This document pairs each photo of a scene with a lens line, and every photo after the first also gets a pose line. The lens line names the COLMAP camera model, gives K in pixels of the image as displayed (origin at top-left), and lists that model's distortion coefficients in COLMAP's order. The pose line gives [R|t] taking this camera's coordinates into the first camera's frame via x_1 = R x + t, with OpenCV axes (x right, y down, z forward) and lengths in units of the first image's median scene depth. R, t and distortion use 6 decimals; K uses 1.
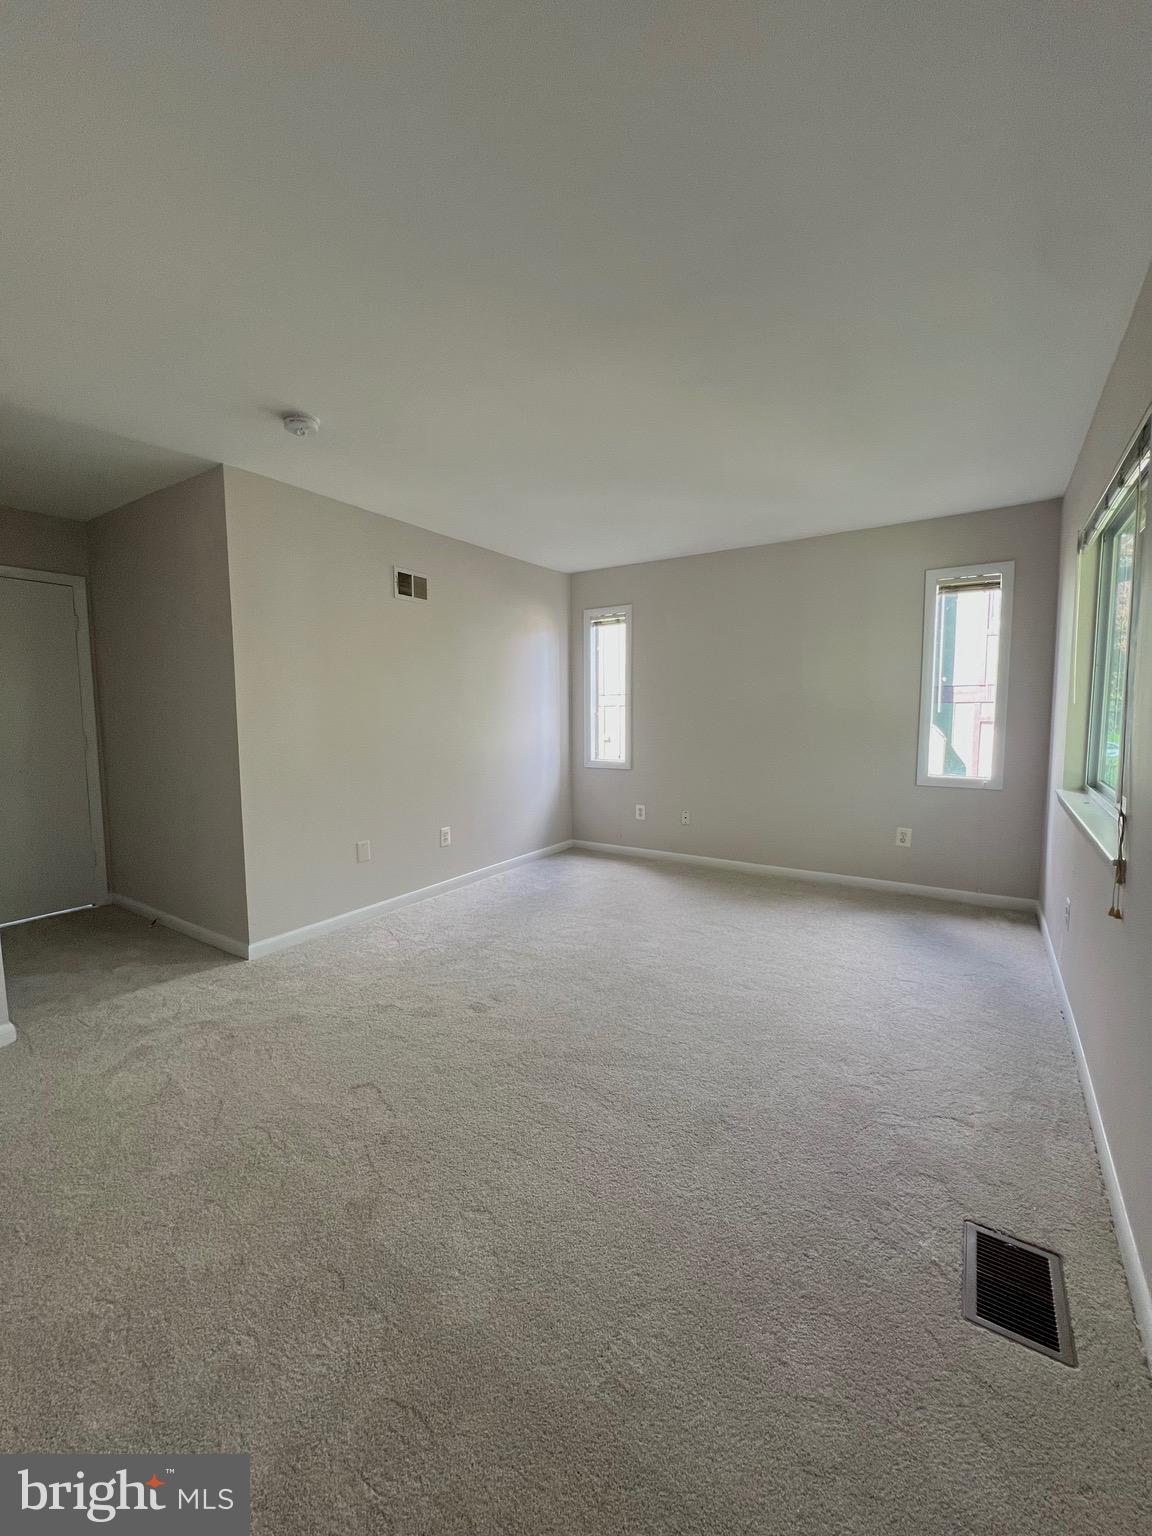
lens RADIAL K [[609.6, 0, 576.0], [0, 609.6, 768.0], [0, 0, 1]] dist [-0.000192, 0.000099]
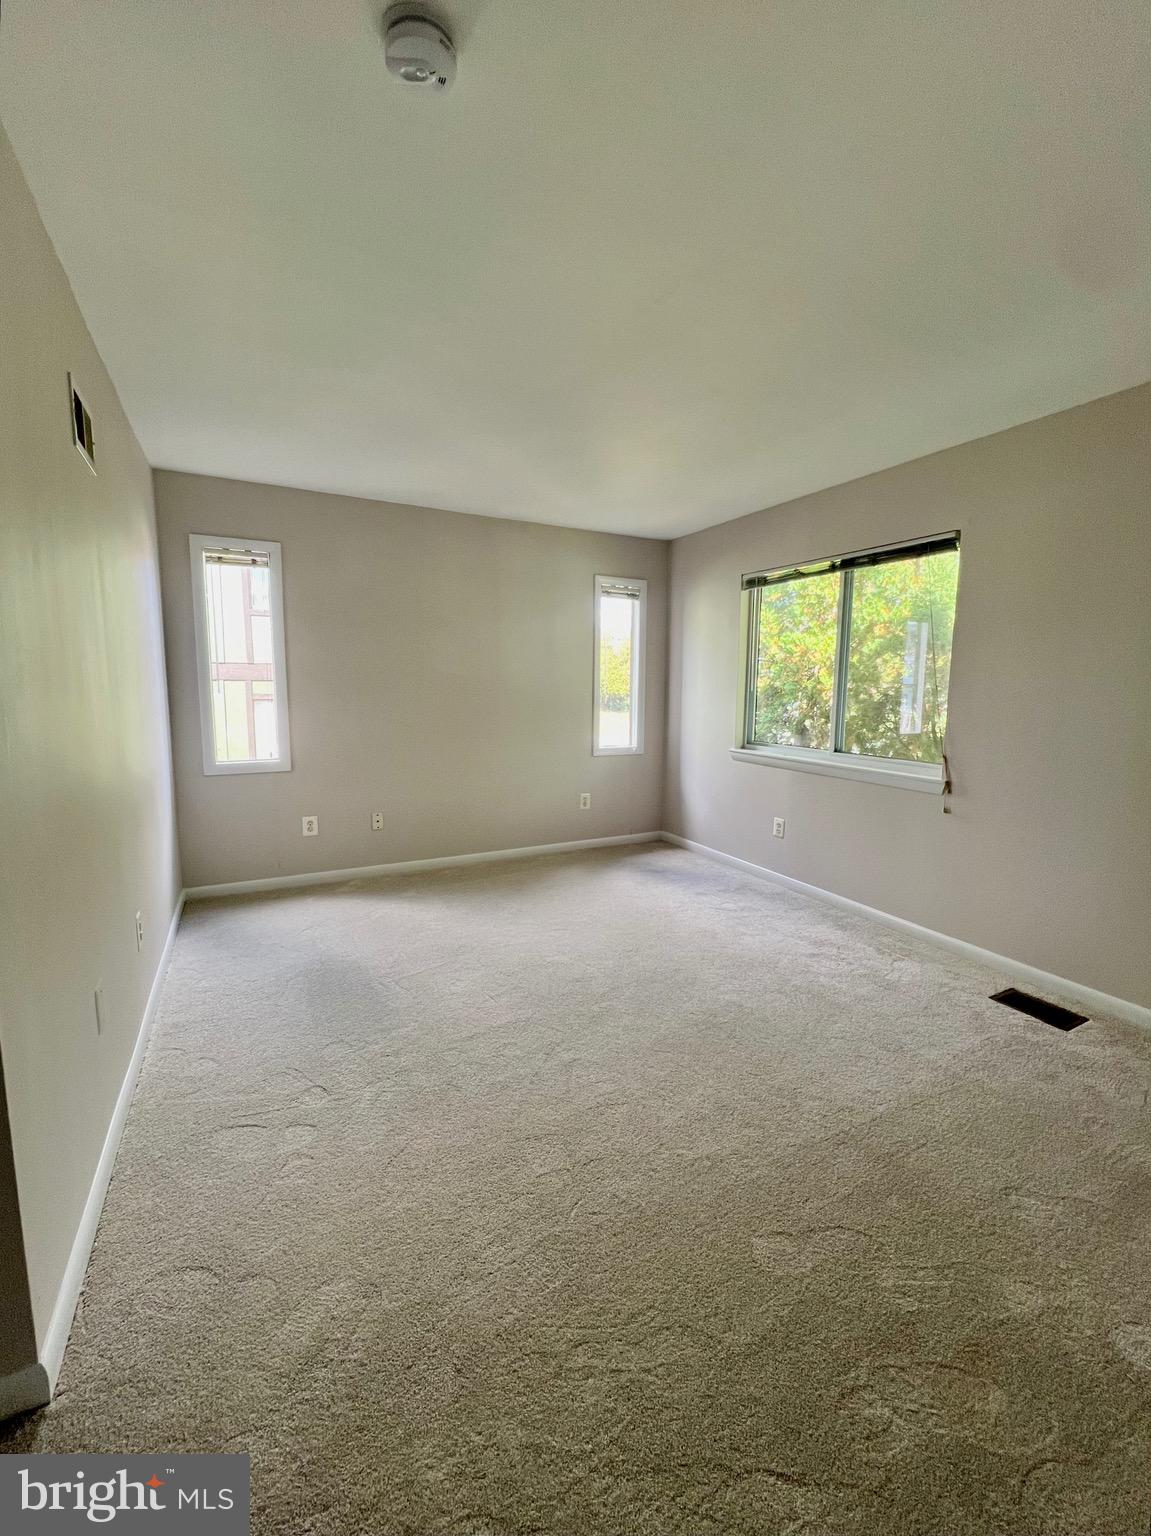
lens RADIAL K [[628.5, 0, 575.5], [0, 628.5, 768.0], [0, 0, 1]] dist [-0.002049, 0.000090]
pose [[0.482837, -0.103691, 0.869550, -0.522159], [0.070213, 0.994352, 0.079586, -0.048457], [-0.872891, 0.022627, 0.487390, 0.428660]]
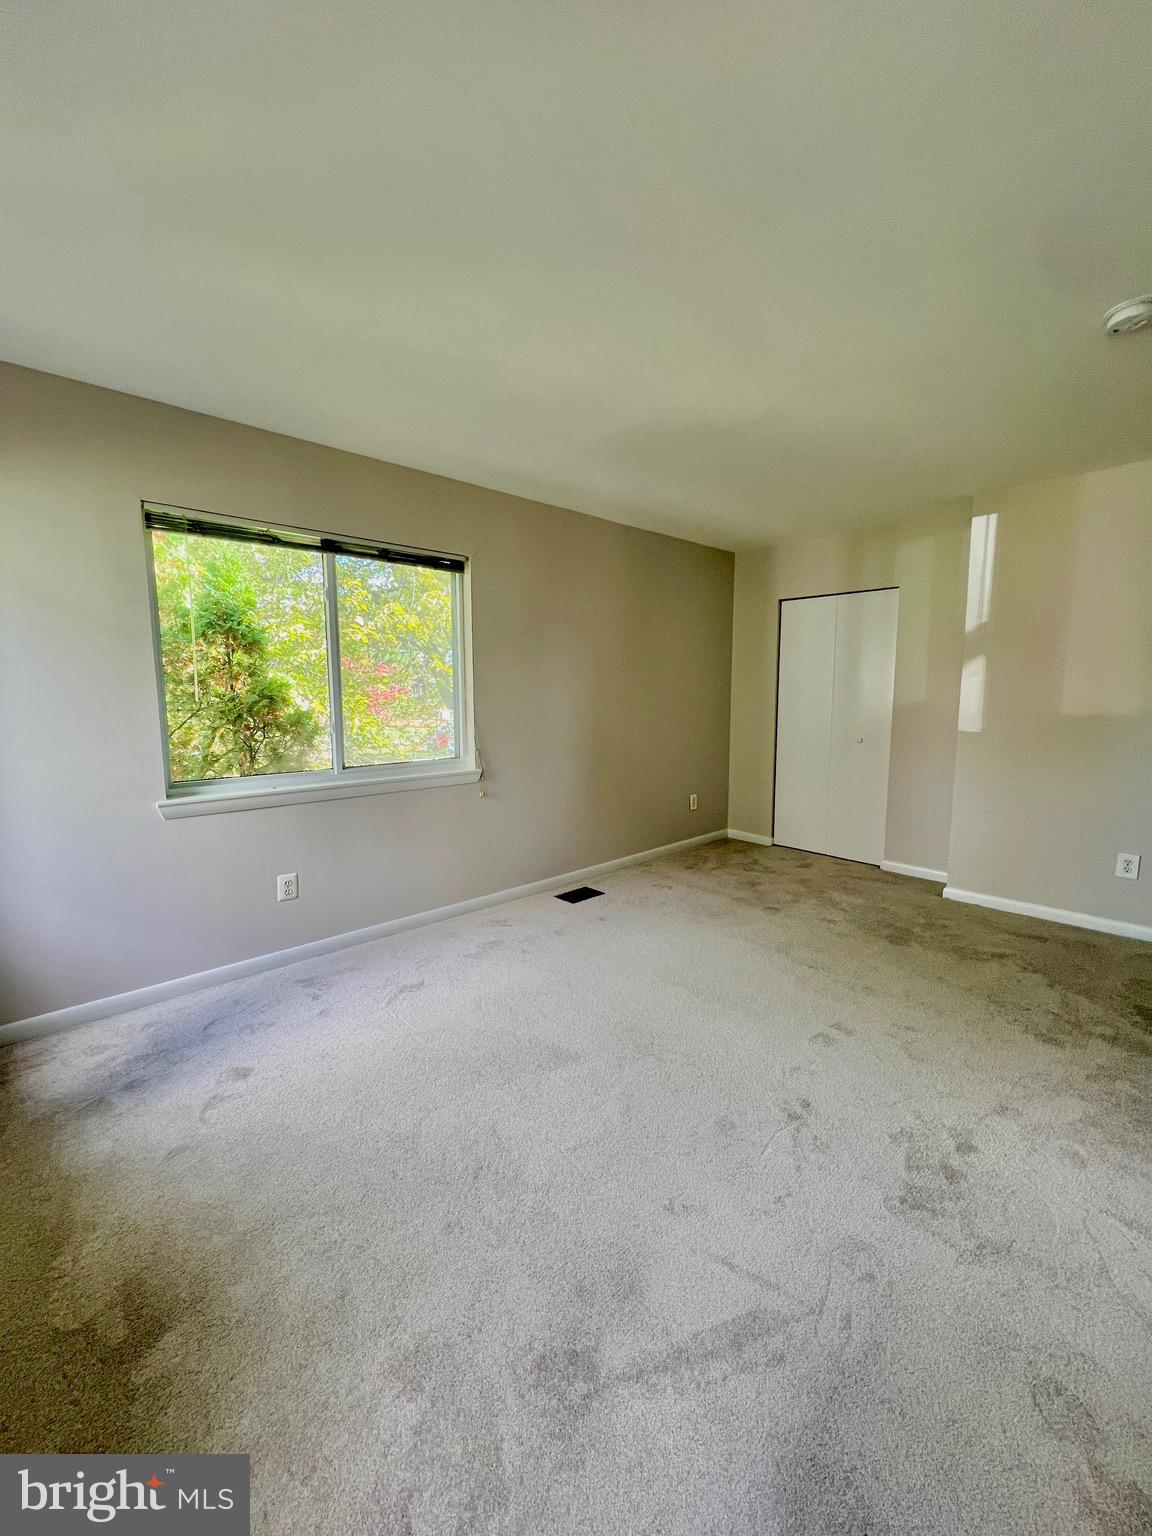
lens RADIAL K [[609.6, 0, 576.0], [0, 609.6, 768.0], [0, 0, 1]] dist [-0.000192, 0.000099]
pose [[-0.971402, -0.023755, 0.236249, 0.009873], [0.030220, 0.974523, 0.222244, -0.133633], [-0.235509, 0.223028, -0.945935, 1.198813]]
